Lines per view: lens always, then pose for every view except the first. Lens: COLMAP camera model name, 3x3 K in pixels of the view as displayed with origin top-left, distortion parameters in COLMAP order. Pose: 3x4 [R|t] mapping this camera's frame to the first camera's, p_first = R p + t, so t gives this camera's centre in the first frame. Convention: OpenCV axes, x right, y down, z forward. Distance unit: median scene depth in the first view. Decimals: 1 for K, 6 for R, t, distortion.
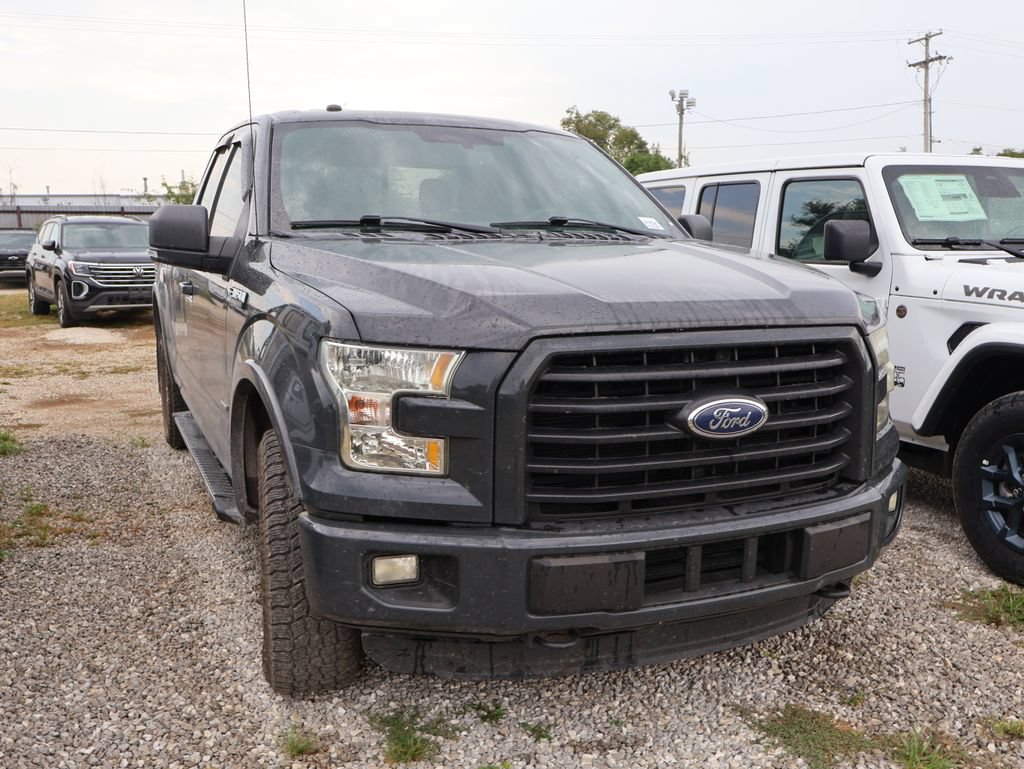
lens RADIAL K [[951.7, 0, 513.1], [0, 951.7, 391.9], [0, 0, 1]] dist [0.001840, 0.000000]
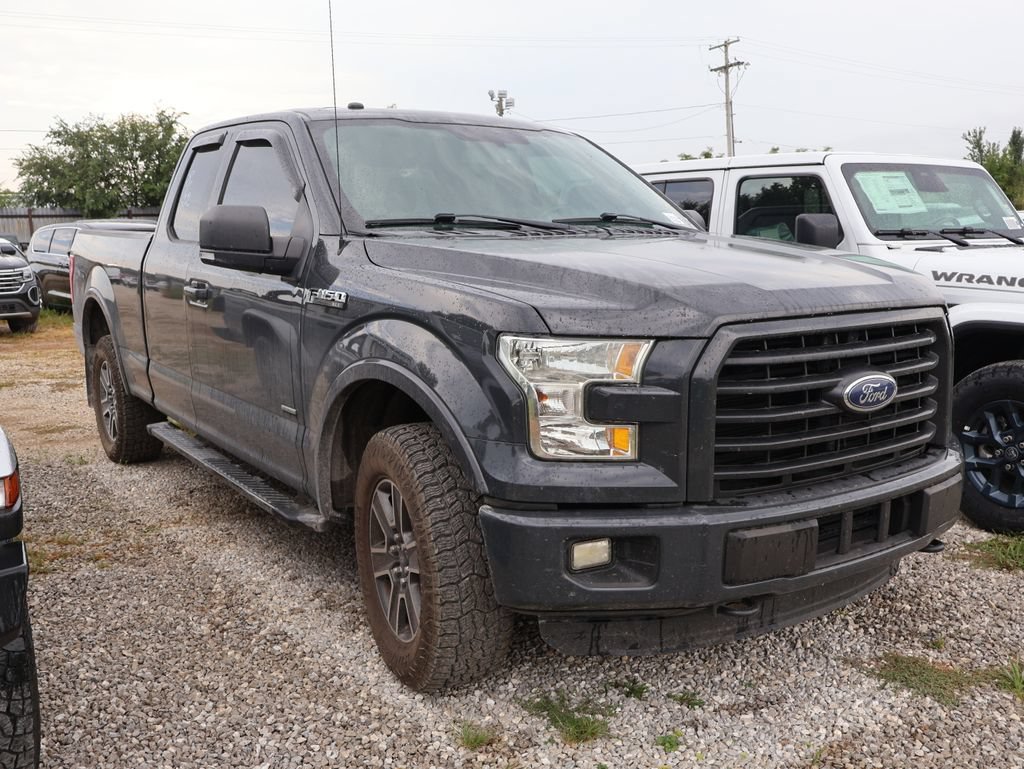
lens RADIAL K [[951.7, 0, 512.6], [0, 951.7, 388.2], [0, 0, 1]] dist [0.001840, 0.000000]
pose [[0.981330, -0.045119, 0.186964, -0.340513], [0.045598, 0.998958, 0.001740, 0.001185], [-0.186848, 0.006818, 0.982365, -0.001068]]
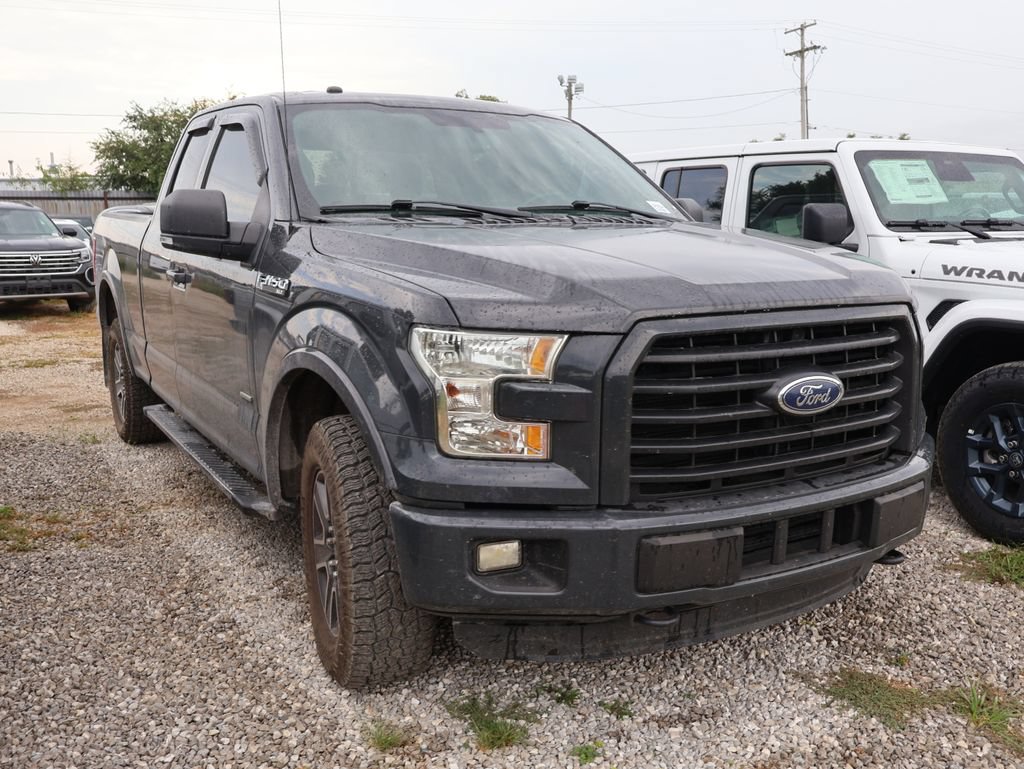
lens RADIAL K [[951.7, 0, 513.1], [0, 951.7, 386.0], [0, 0, 1]] dist [0.001840, 0.000000]
pose [[0.992946, -0.025071, 0.115890, -0.190889], [0.023934, 0.999651, 0.011192, -0.001359], [-0.116130, -0.008340, 0.993199, 0.009033]]
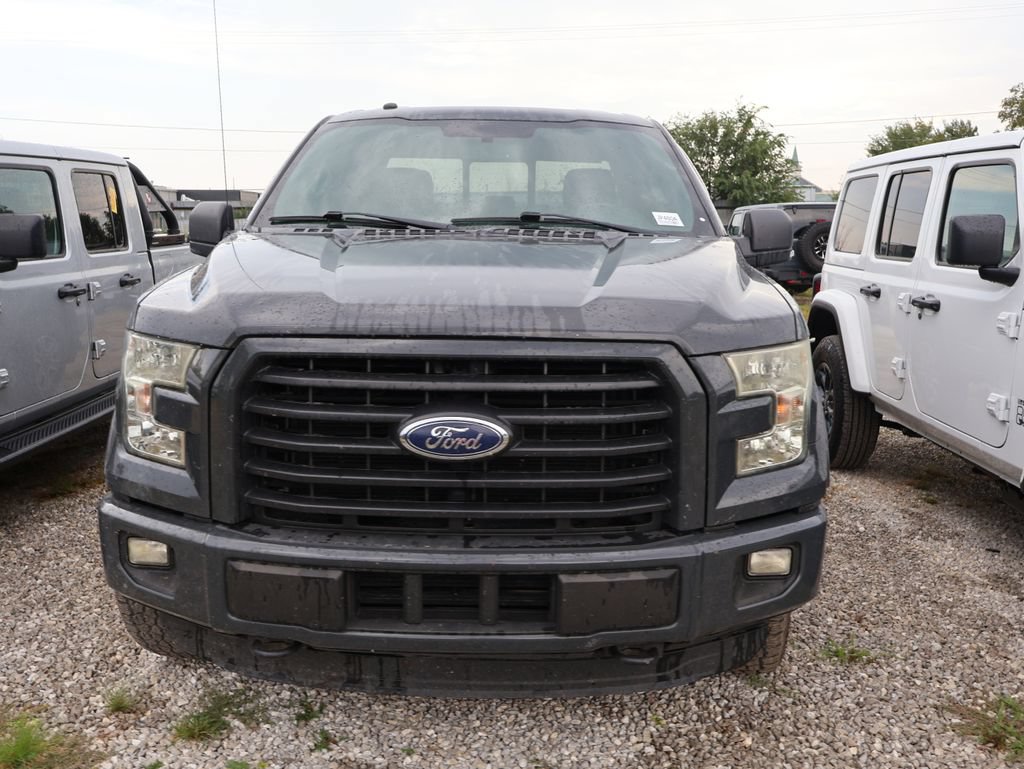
lens RADIAL K [[951.7, 0, 514.5], [0, 951.7, 390.1], [0, 0, 1]] dist [0.001840, 0.000000]
pose [[0.909048, 0.074351, -0.410006, 0.568269], [-0.072551, 0.997165, 0.019968, -0.034685], [0.410328, 0.011594, 0.911864, 0.183617]]
